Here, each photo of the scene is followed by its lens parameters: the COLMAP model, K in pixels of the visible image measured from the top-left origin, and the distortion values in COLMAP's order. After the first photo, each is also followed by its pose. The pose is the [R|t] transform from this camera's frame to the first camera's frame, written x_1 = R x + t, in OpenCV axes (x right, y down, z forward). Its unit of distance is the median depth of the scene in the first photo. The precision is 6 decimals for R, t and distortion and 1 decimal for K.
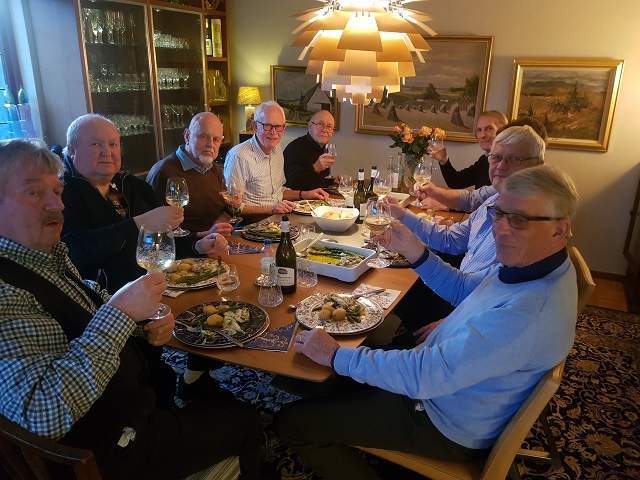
lens RADIAL K [[495.2, 0, 320.0], [0, 495.2, 240.0], [0, 0, 1]] dist [-0.005201, -0.003758]
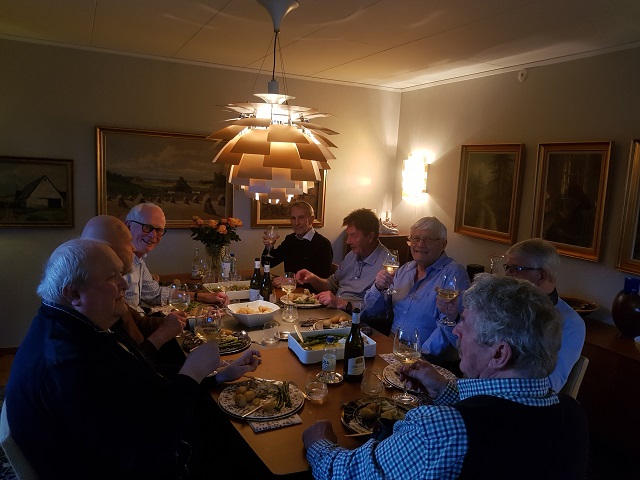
lens RADIAL K [[495.2, 0, 320.0], [0, 495.2, 240.0], [0, 0, 1]] dist [-0.005201, -0.003758]
pose [[0.622781, -0.104594, 0.775374, -0.427087], [0.220965, 0.974193, -0.046066, -0.074252], [-0.750546, 0.200019, 0.629820, 0.148706]]
